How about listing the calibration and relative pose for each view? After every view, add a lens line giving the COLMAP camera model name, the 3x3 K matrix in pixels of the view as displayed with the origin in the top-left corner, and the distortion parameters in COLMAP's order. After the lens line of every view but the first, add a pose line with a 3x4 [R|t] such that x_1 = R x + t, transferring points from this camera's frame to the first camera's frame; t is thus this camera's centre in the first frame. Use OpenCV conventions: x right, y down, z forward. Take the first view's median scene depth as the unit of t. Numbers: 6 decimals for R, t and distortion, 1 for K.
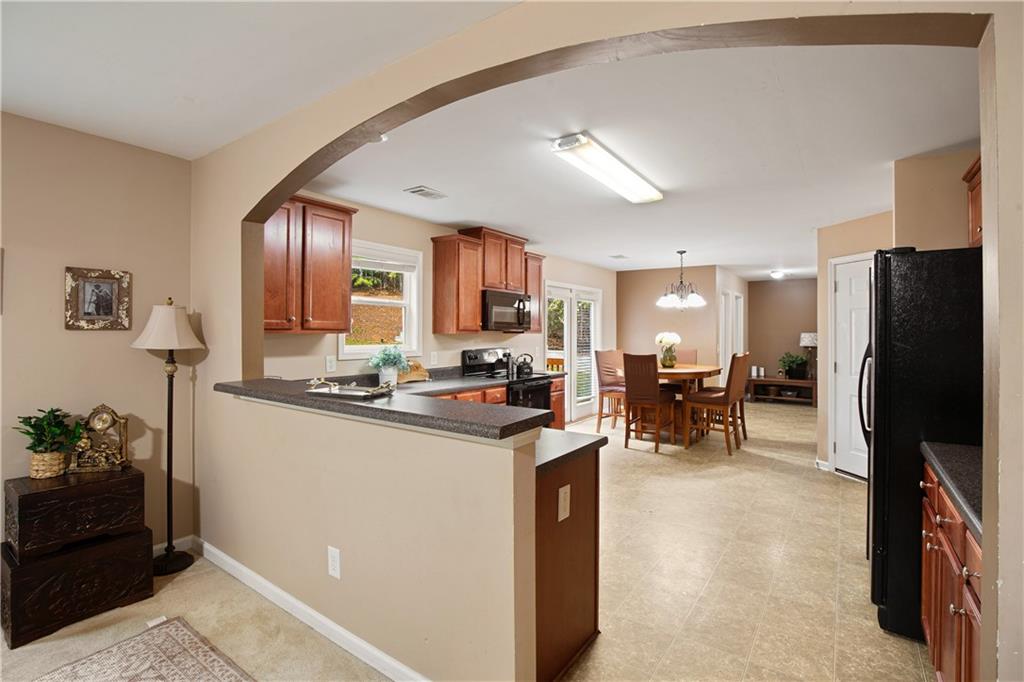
lens RADIAL K [[469.2, 0, 523.4], [0, 469.2, 329.7], [0, 0, 1]] dist [-0.026137, 0.001117]
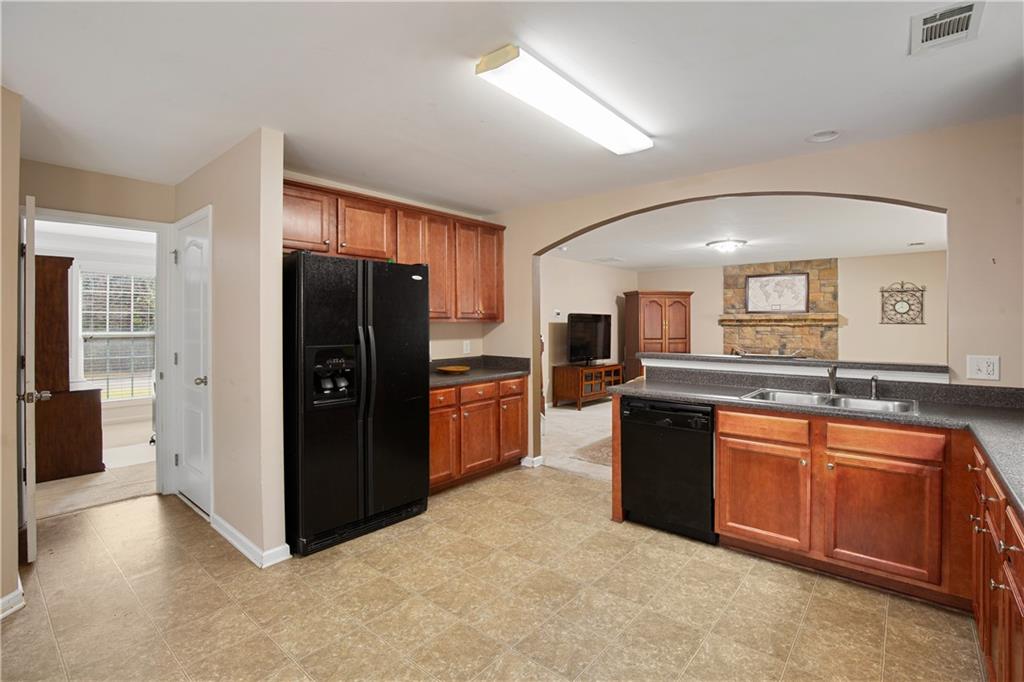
lens RADIAL K [[473.4, 0, 534.4], [0, 473.4, 320.9], [0, 0, 1]] dist [-0.027284, 0.000388]
pose [[-0.997866, -0.003341, 0.065205, 0.114542], [-0.004266, 0.999892, -0.014061, 0.011608], [-0.065151, -0.014310, -0.997773, 0.931109]]
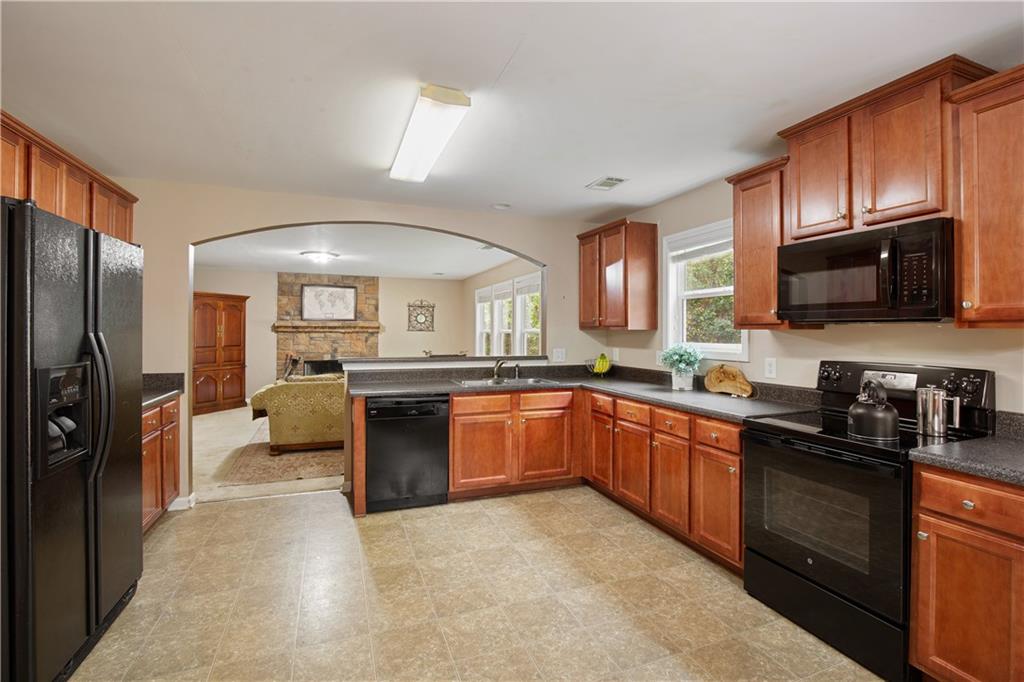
lens RADIAL K [[469.2, 0, 523.4], [0, 469.2, 329.7], [0, 0, 1]] dist [-0.026137, 0.001117]
pose [[-0.548435, -0.009028, -0.836144, 0.429802], [0.000380, 0.999939, -0.011046, 0.012155], [0.836193, -0.006376, -0.548398, 0.859276]]
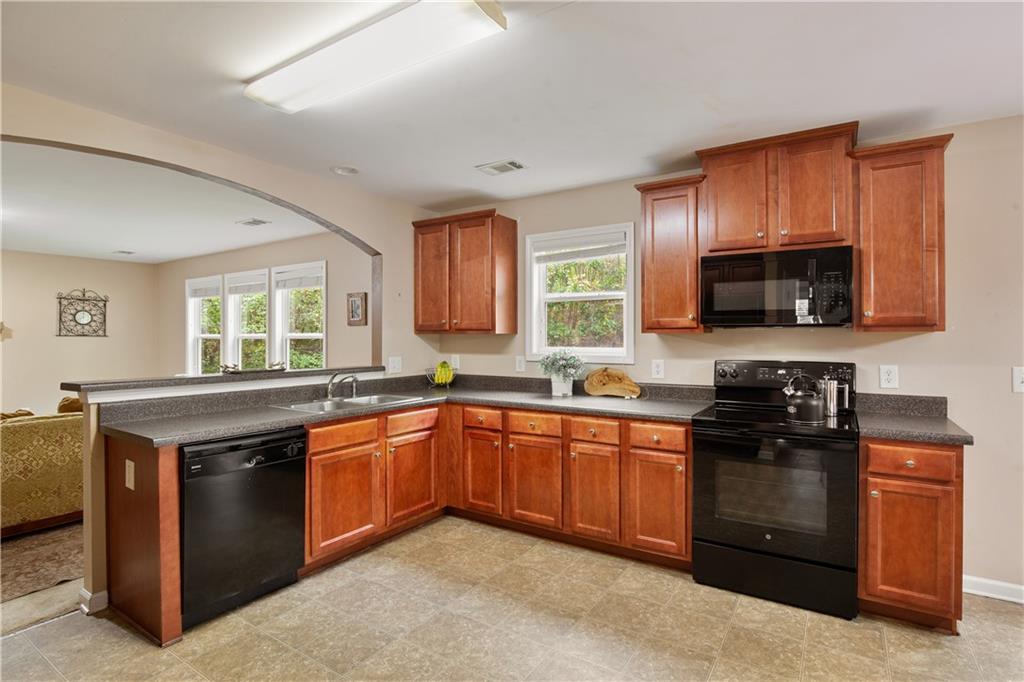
lens RADIAL K [[501.8, 0, 519.9], [0, 501.8, 336.1], [0, 0, 1]] dist [-0.025338, -0.000619]
pose [[0.039905, -0.004727, -0.999192, 0.435590], [0.008404, 0.999955, -0.004395, 0.011203], [0.999168, -0.008221, 0.039943, 0.616850]]
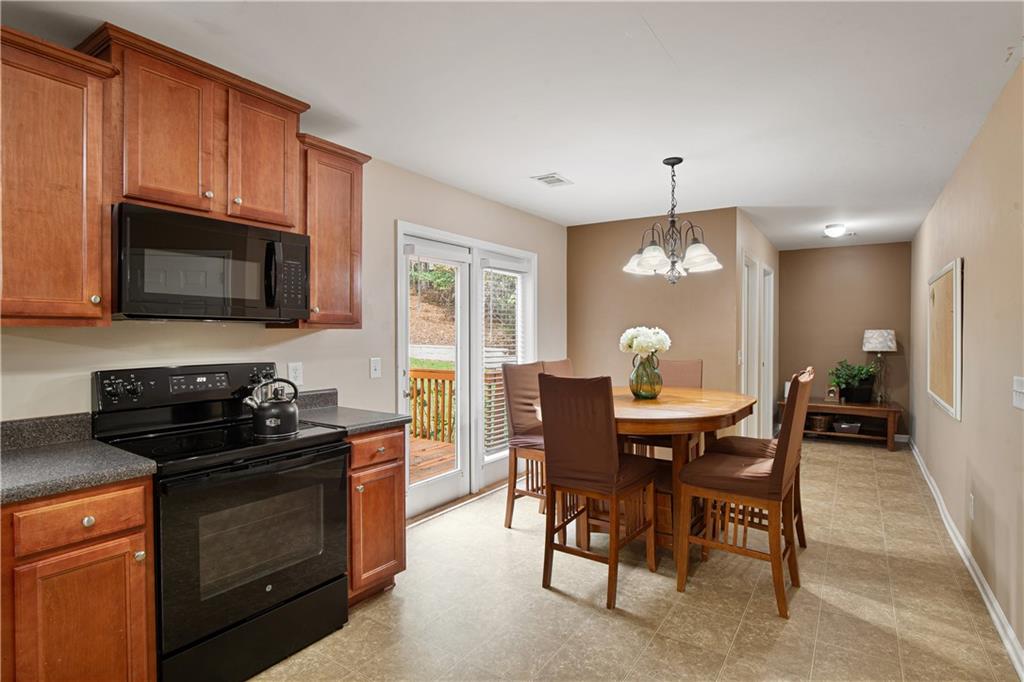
lens RADIAL K [[520.6, 0, 523.1], [0, 520.6, 339.6], [0, 0, 1]] dist [-0.016814, 0.000132]
pose [[0.999453, -0.002435, 0.032972, 0.175018], [0.001828, 0.999829, 0.018422, 0.009718], [-0.033011, -0.018352, 0.999286, 0.493631]]
